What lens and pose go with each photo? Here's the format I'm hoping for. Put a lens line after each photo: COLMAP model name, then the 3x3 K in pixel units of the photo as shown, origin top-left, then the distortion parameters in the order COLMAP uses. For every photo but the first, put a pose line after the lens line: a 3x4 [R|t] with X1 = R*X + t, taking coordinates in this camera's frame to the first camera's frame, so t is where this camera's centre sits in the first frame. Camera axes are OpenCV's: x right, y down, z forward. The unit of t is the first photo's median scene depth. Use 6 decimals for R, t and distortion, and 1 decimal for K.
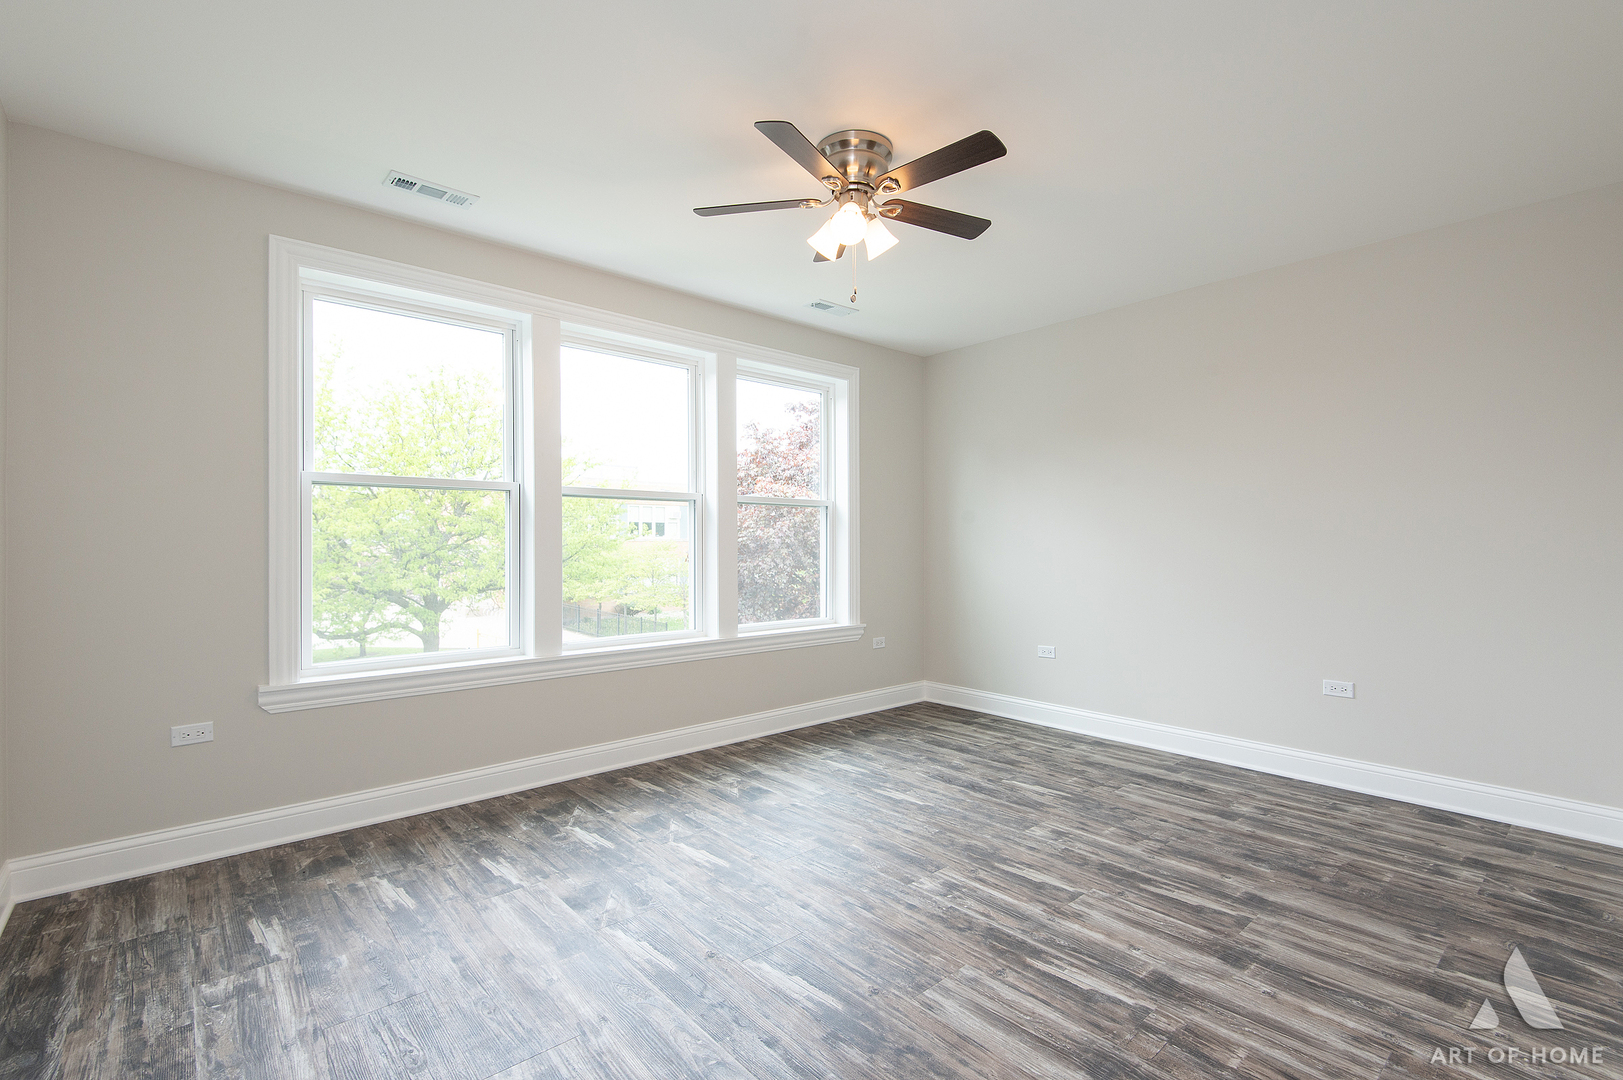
lens RADIAL K [[727.5, 0, 806.3], [0, 727.5, 530.2], [0, 0, 1]] dist [0.004492, -0.004847]
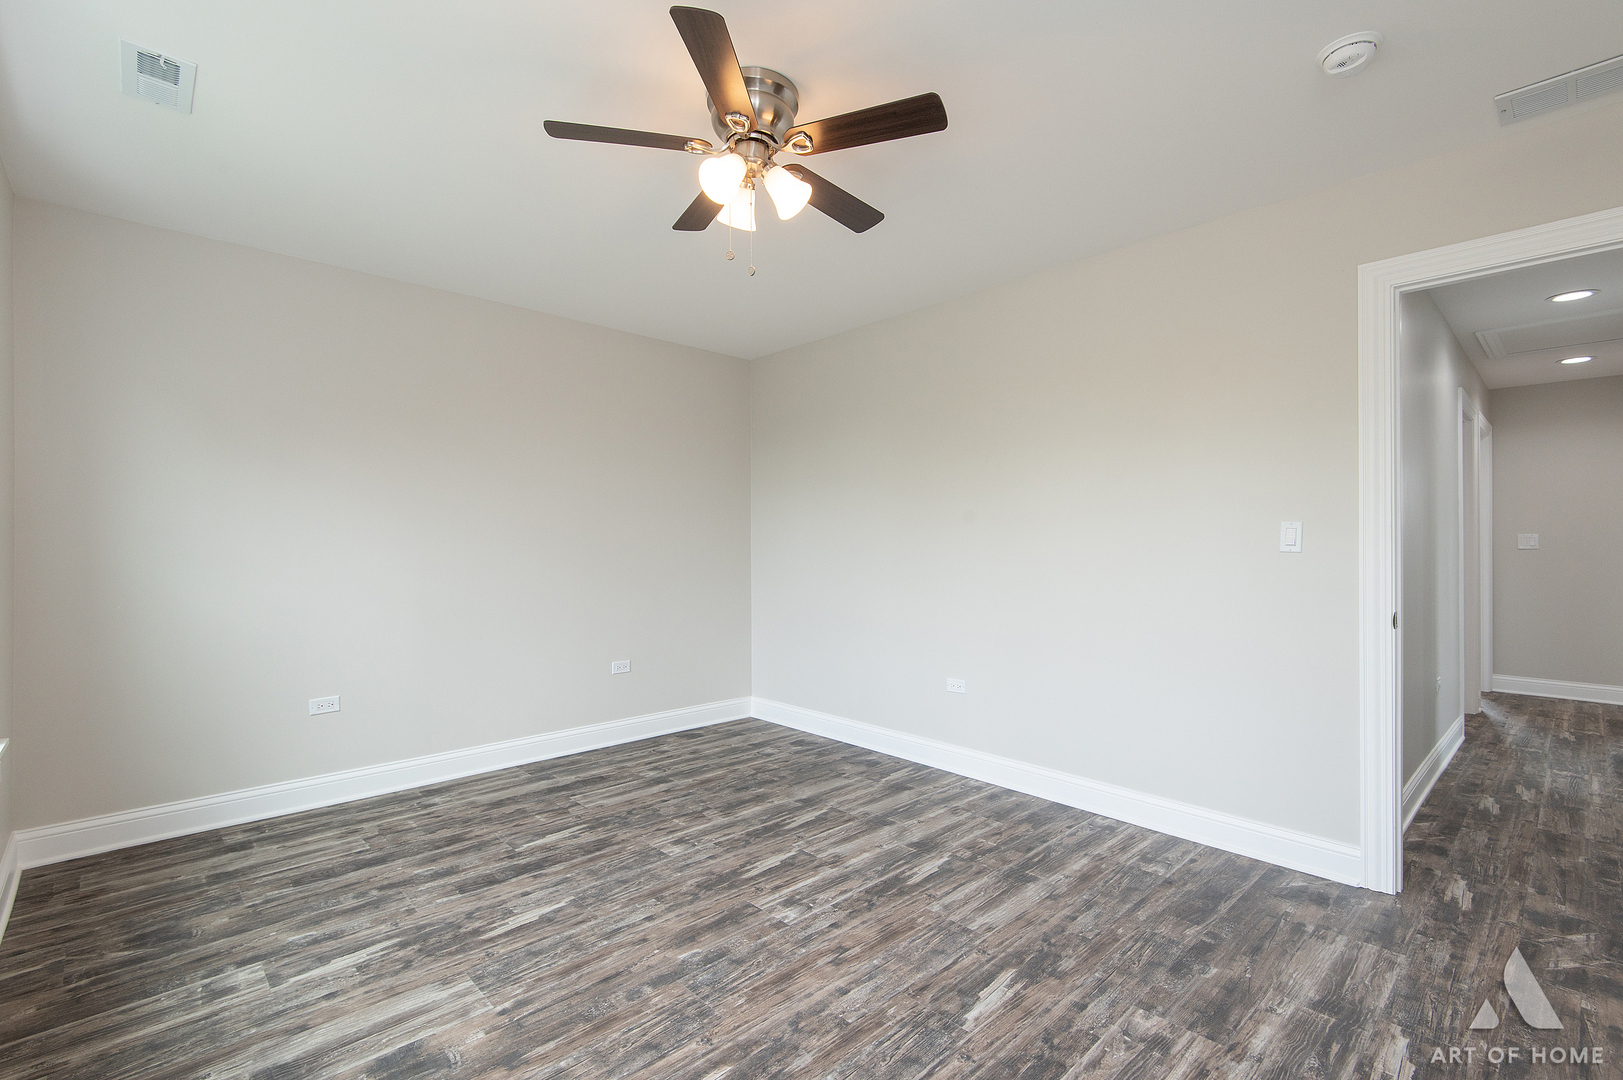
lens RADIAL K [[727.5, 0, 808.5], [0, 727.5, 544.4], [0, 0, 1]] dist [0.004492, -0.004847]
pose [[-0.029124, -0.003533, 0.999570, -0.646683], [-0.008754, 0.999956, 0.003279, -0.005673], [-0.999537, -0.008655, -0.029154, 0.815270]]
